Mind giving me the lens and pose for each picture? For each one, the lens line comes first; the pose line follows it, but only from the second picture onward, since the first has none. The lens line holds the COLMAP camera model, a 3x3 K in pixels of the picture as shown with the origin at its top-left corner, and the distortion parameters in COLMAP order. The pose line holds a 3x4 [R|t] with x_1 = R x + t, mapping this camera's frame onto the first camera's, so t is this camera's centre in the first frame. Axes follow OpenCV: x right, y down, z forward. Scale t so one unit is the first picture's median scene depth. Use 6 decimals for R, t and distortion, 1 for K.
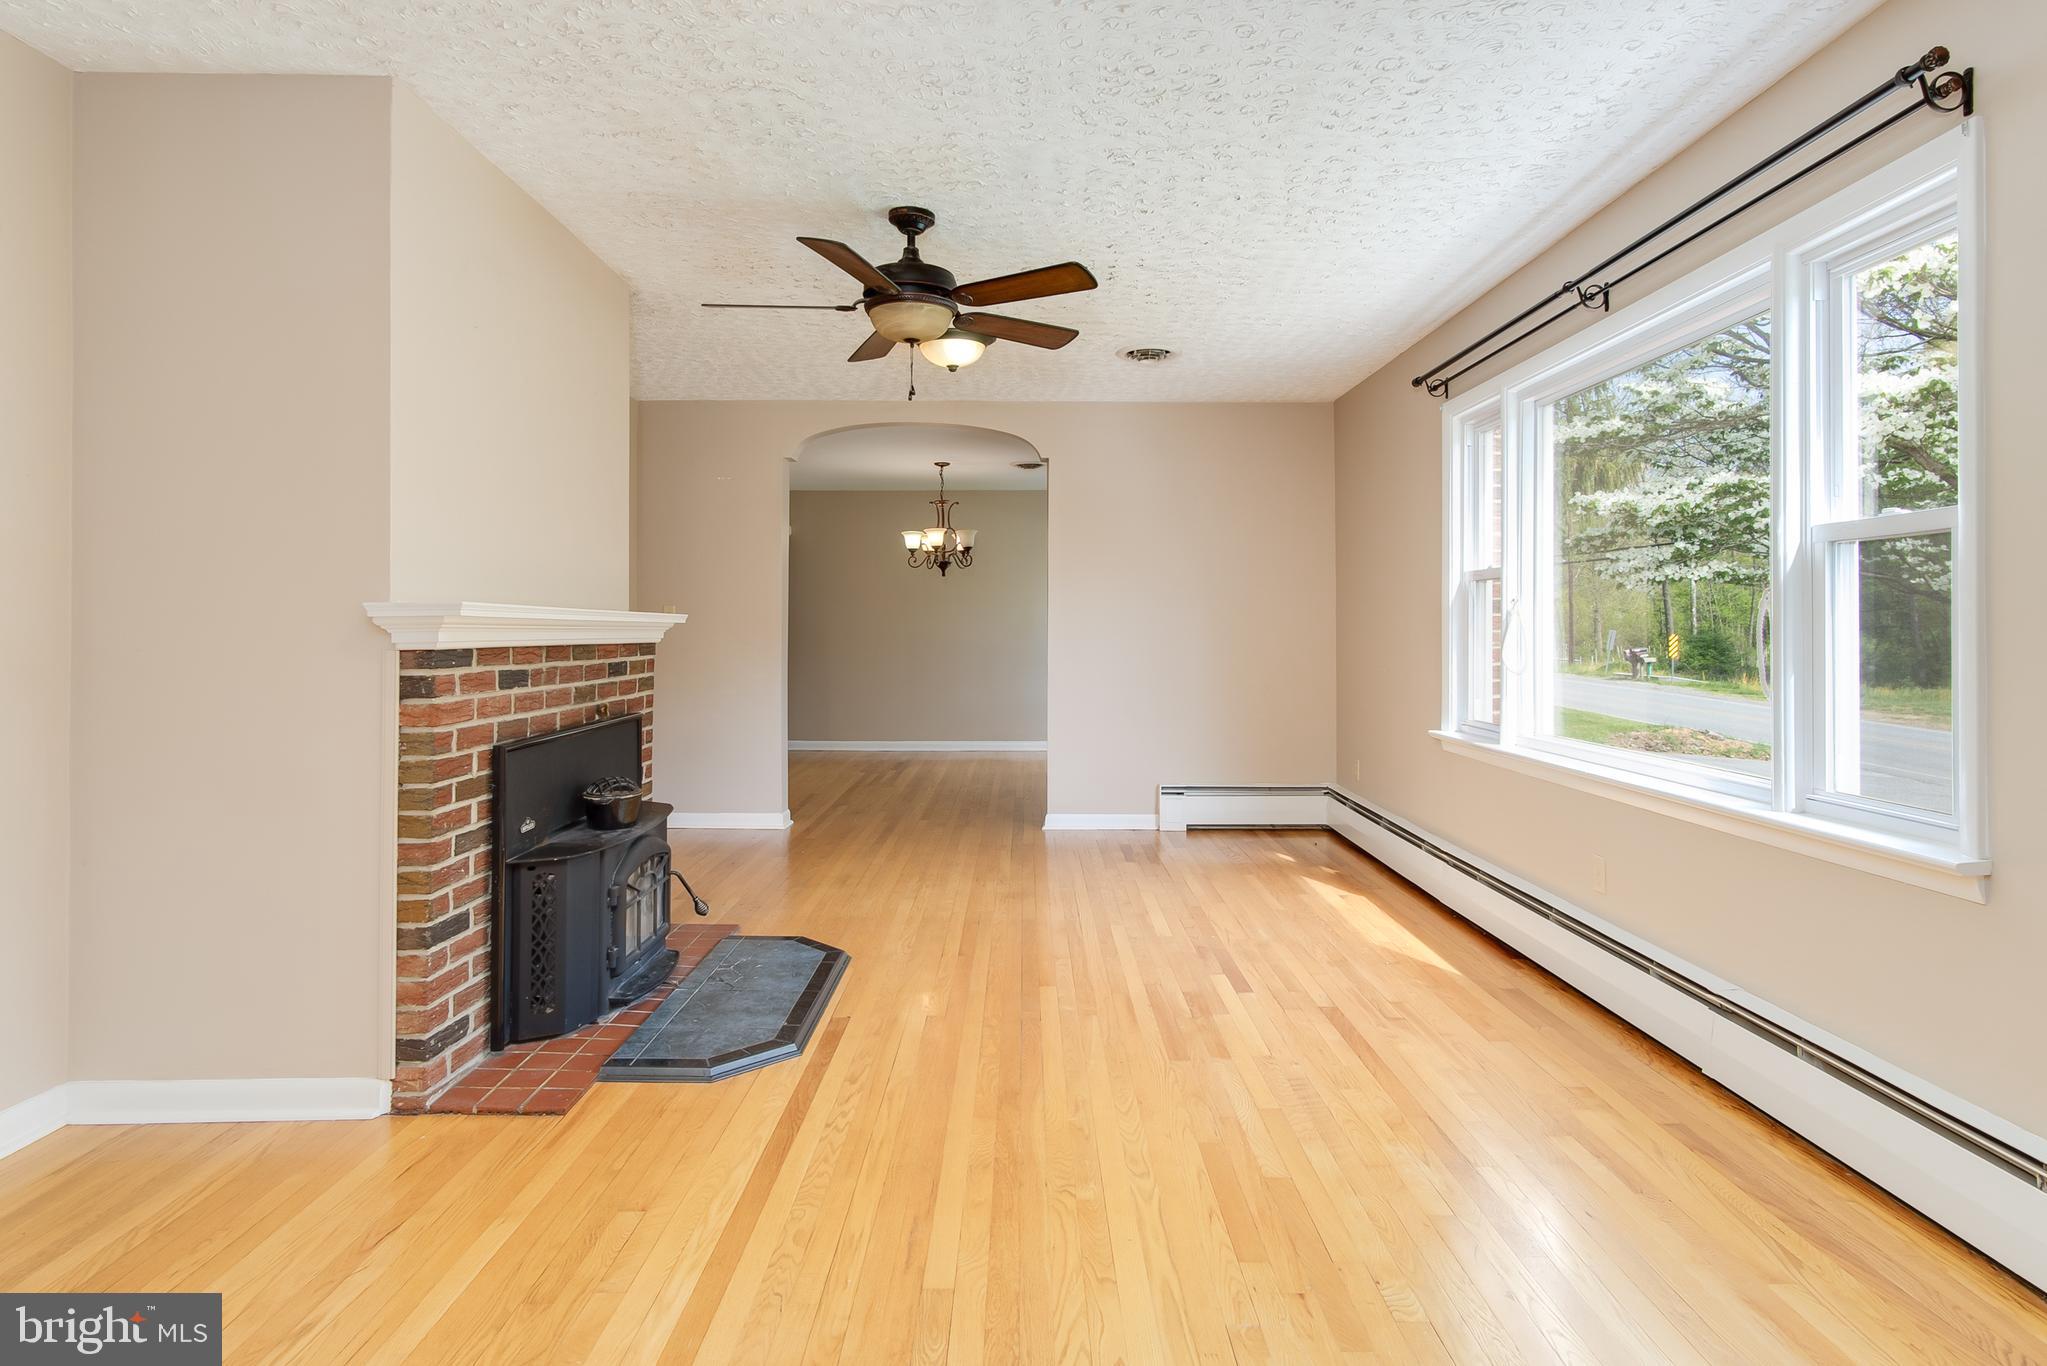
lens RADIAL K [[1086.1, 0, 1029.7], [0, 1086.1, 675.1], [0, 0, 1]] dist [0.006728, 0.001286]
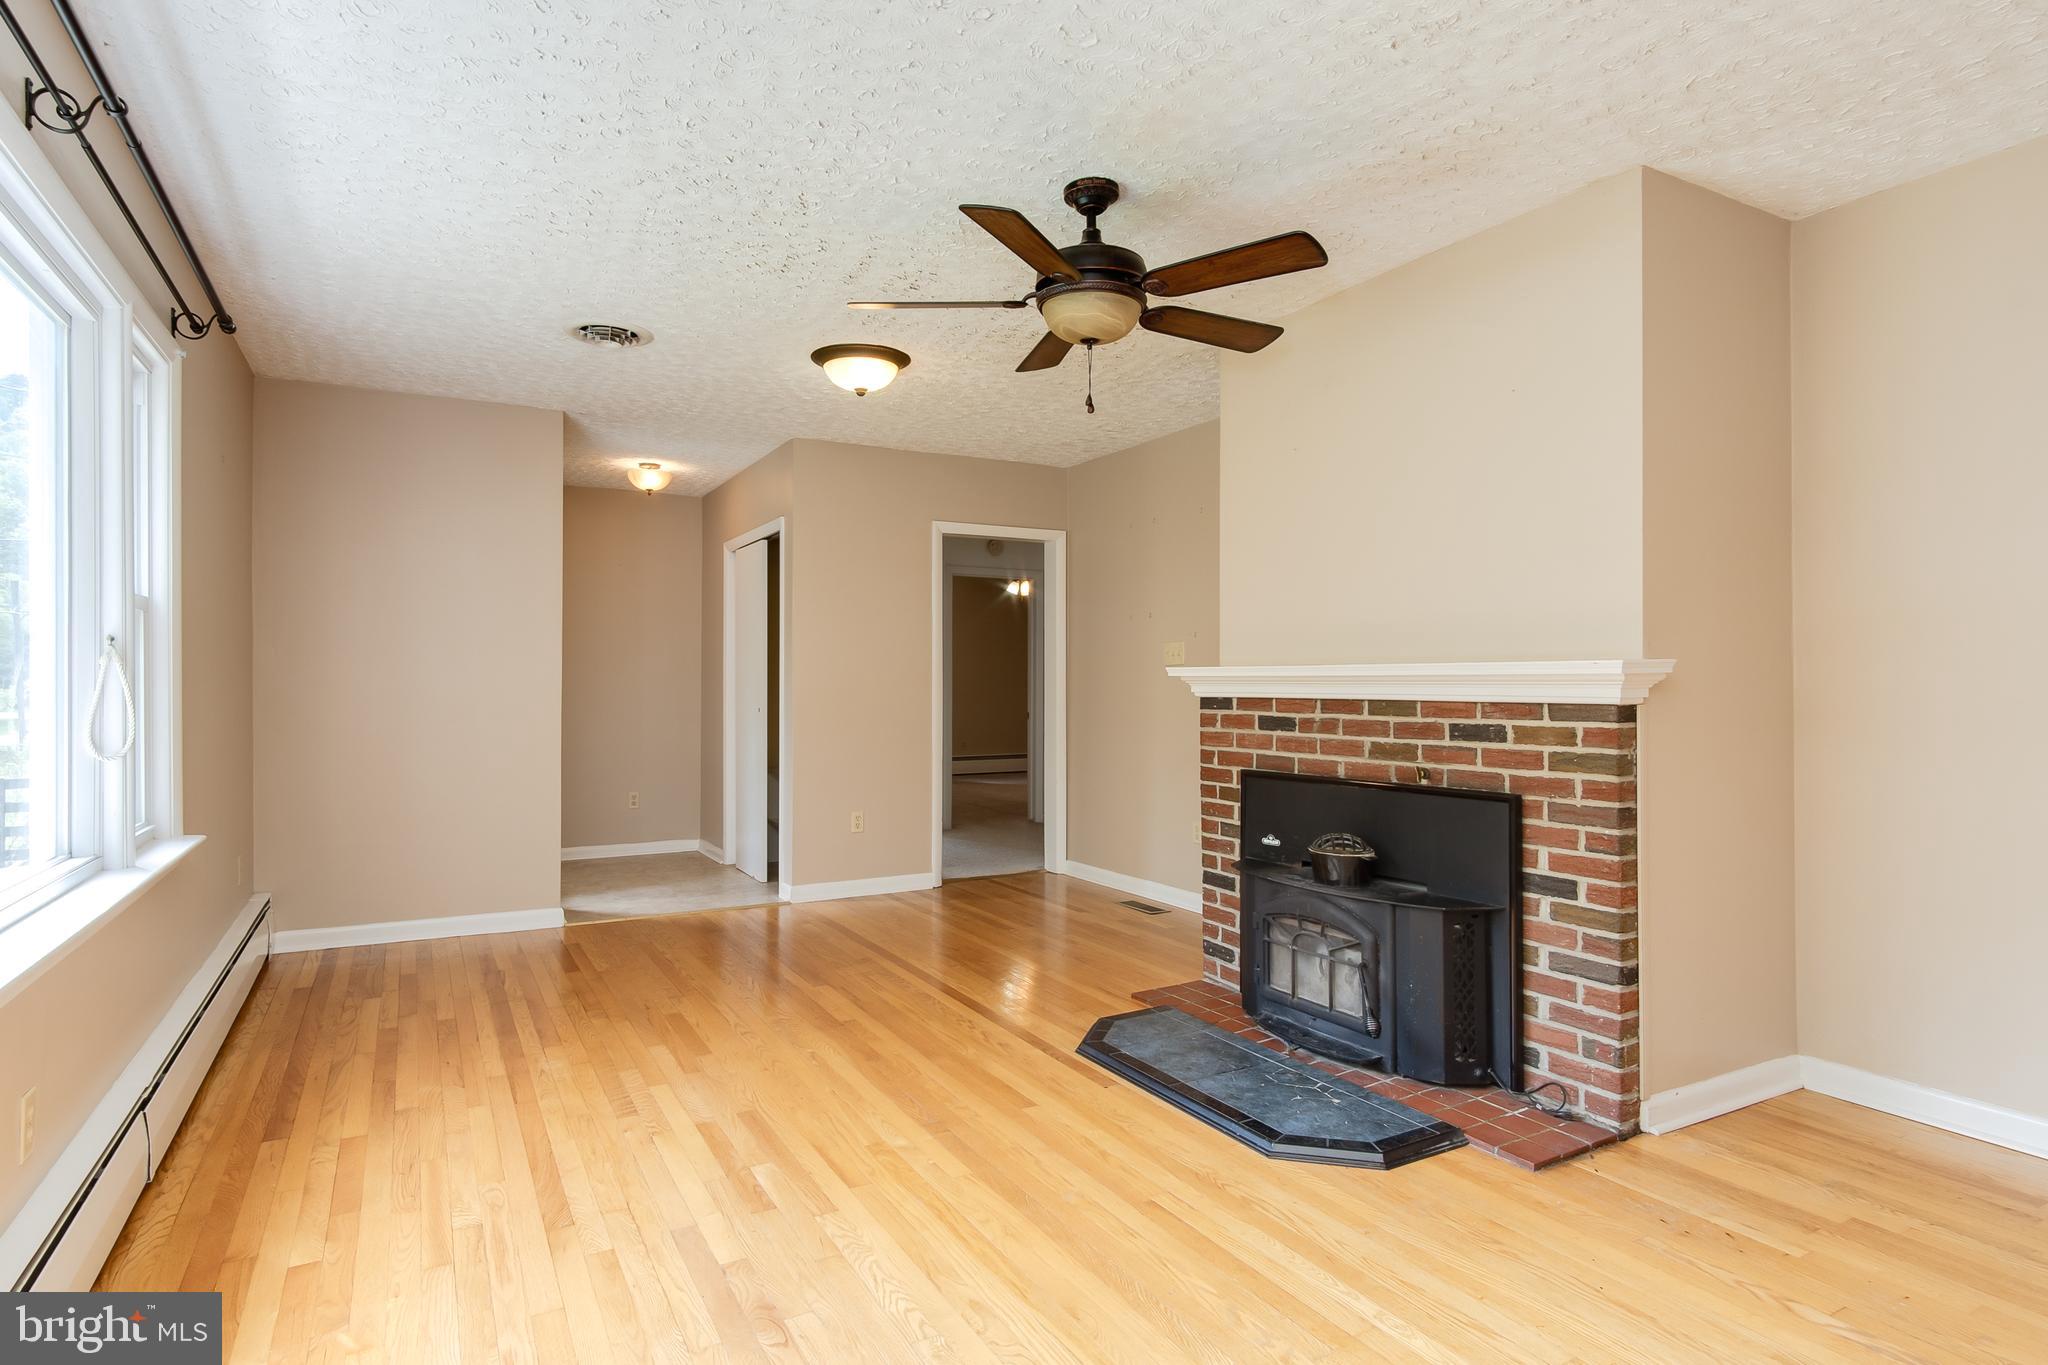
lens RADIAL K [[1086.6, 0, 1030.5], [0, 1086.6, 681.9], [0, 0, 1]] dist [0.006728, 0.001286]
pose [[-0.869332, -0.002000, -0.494225, 0.416528], [-0.020308, 0.999292, 0.031677, -0.082131], [0.493811, 0.037575, -0.868757, 2.030192]]
